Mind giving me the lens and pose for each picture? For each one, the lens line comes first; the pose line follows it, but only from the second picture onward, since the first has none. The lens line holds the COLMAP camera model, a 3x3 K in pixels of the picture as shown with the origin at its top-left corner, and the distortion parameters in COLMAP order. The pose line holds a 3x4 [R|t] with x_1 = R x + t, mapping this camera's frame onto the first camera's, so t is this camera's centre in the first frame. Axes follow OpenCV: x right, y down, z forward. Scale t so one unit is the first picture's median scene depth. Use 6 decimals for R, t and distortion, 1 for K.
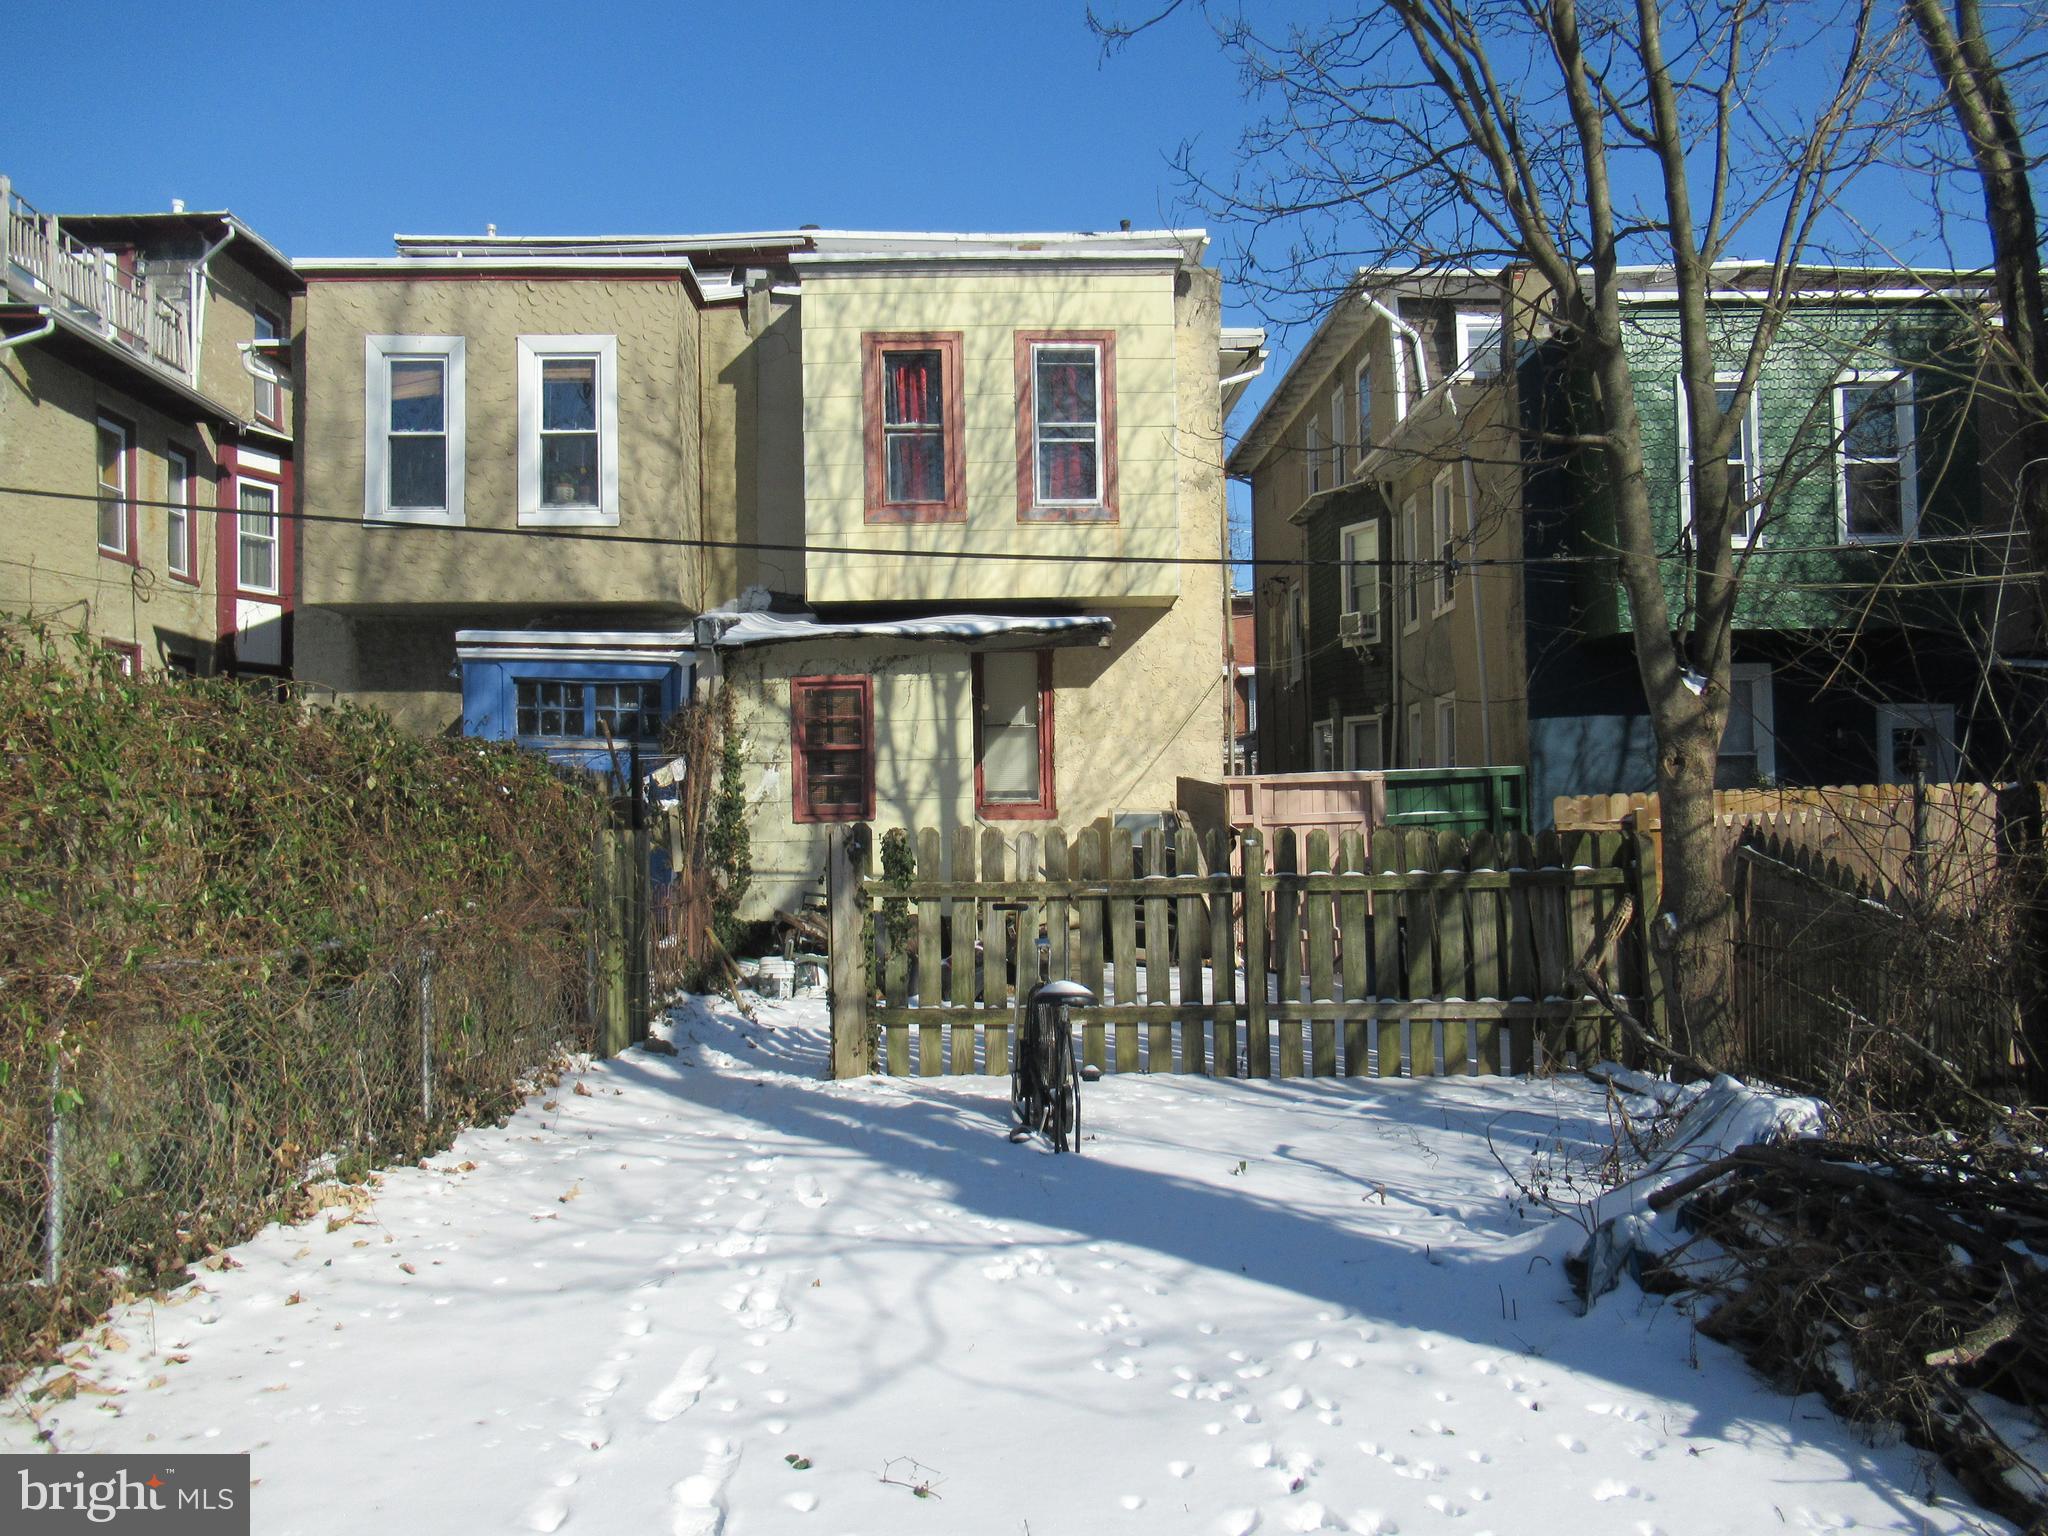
lens RADIAL K [[1531.0, 0, 1023.6], [0, 1531.0, 795.3], [0, 0, 1]] dist [-0.039784, -0.000416]
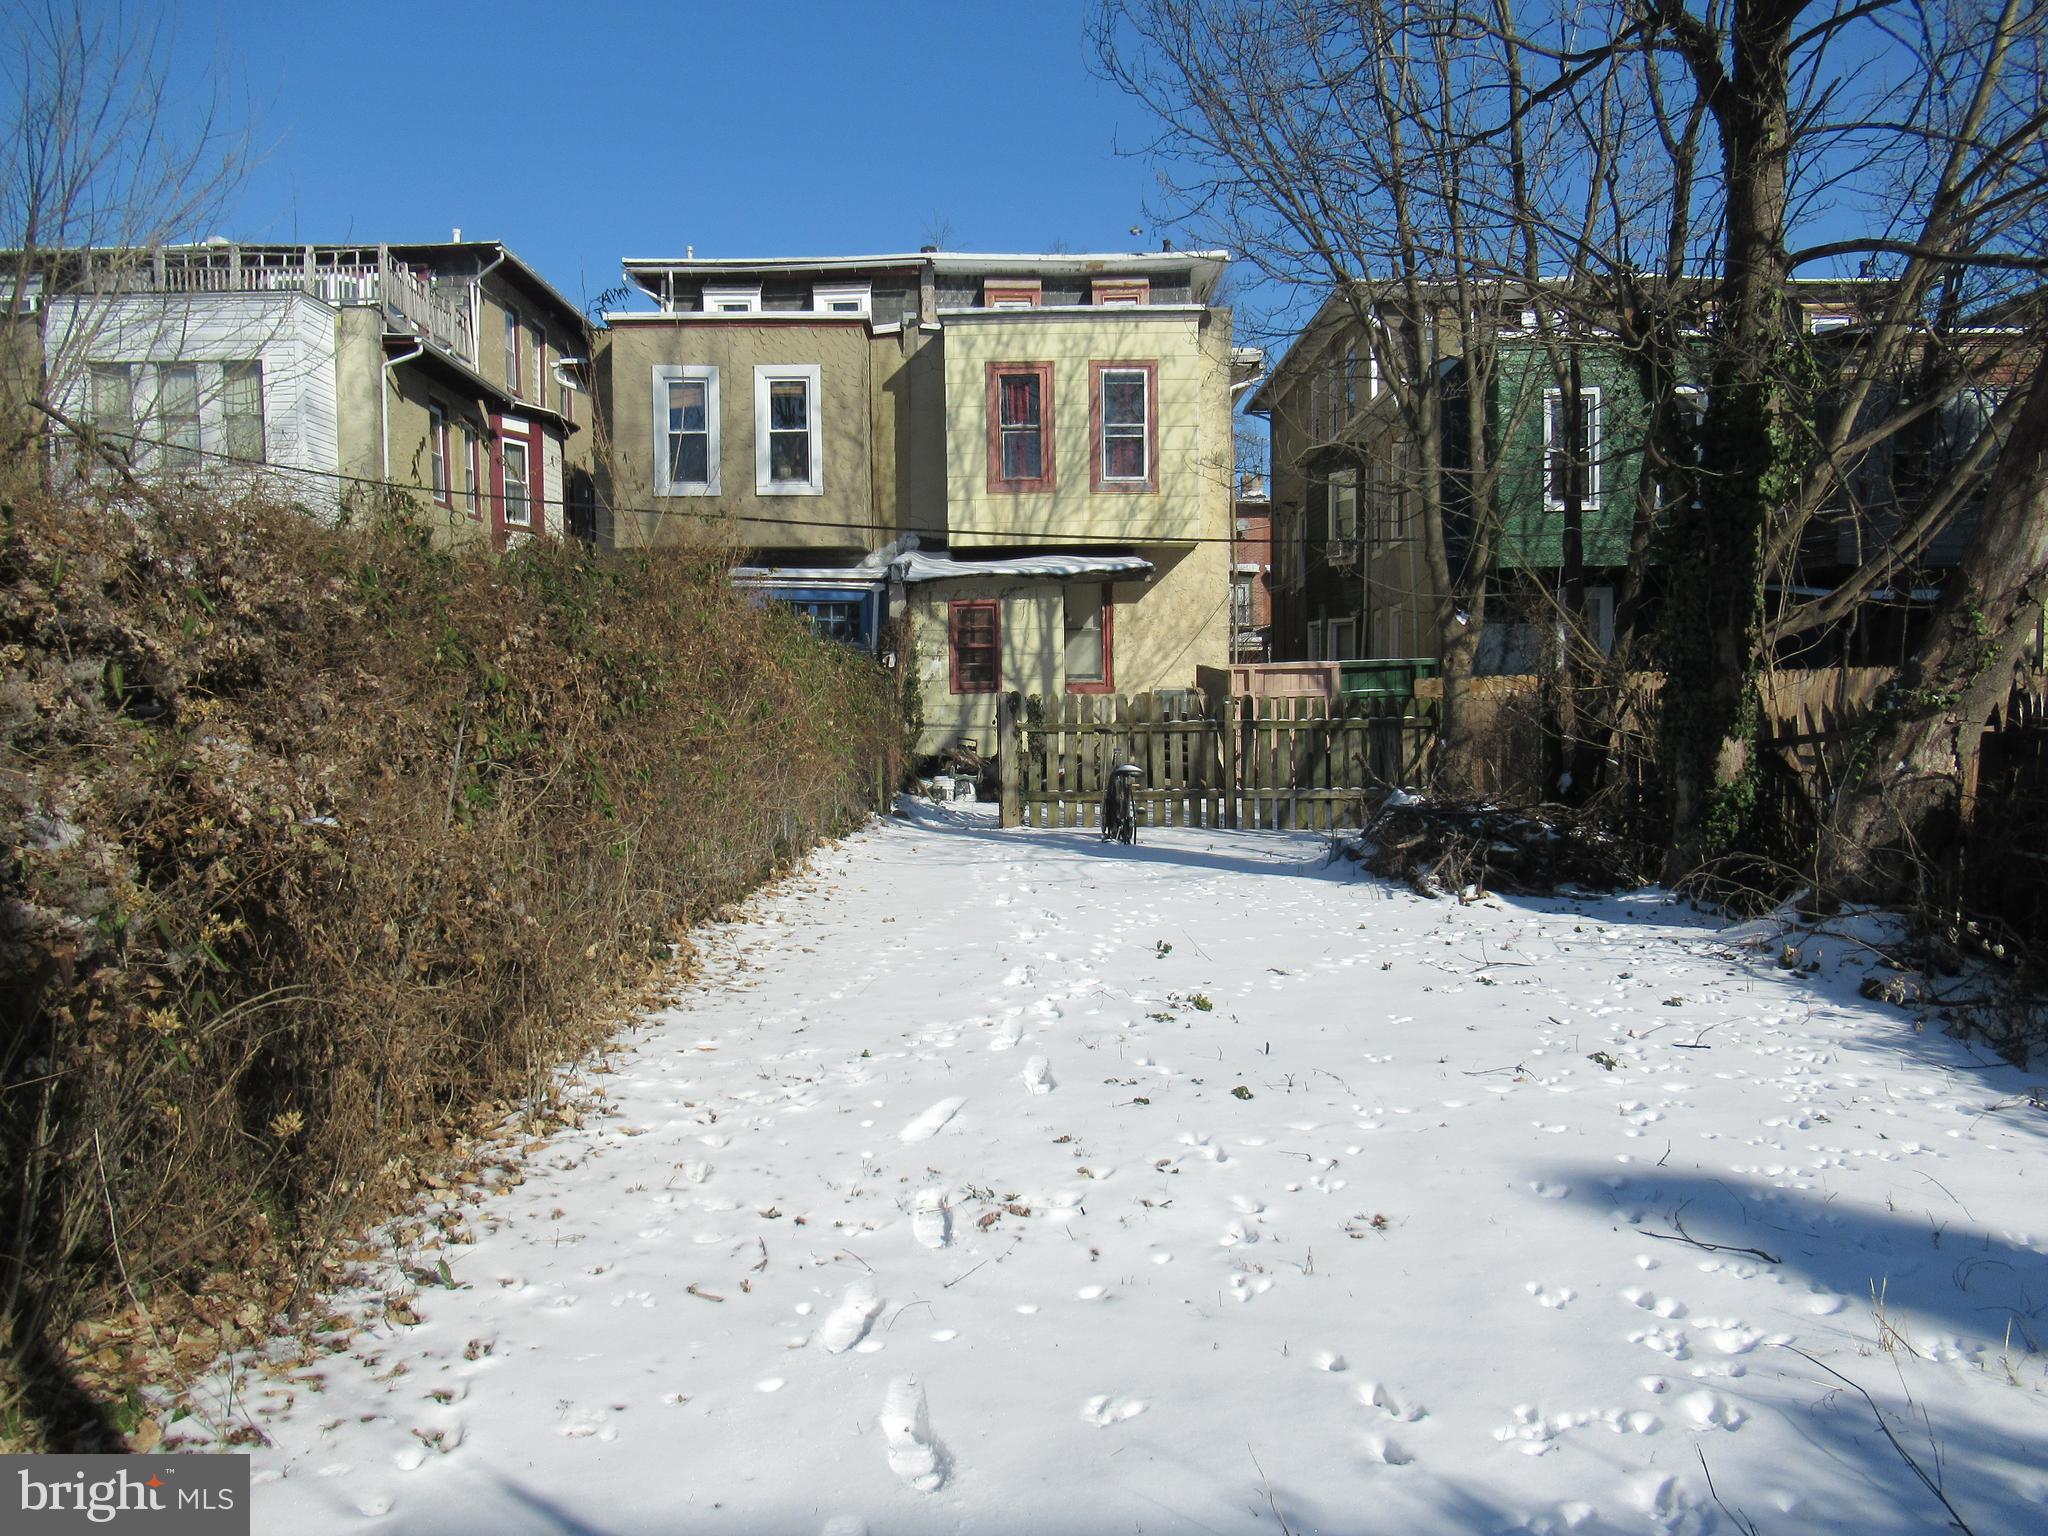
lens RADIAL K [[1526.7, 0, 1024.0], [0, 1526.7, 768.0], [0, 0, 1]] dist [-0.001421, -0.003354]
pose [[0.999662, 0.005076, -0.025494, -0.028786], [-0.003570, 0.998263, 0.058800, 0.001318], [0.025748, -0.058689, 0.997944, -0.495783]]
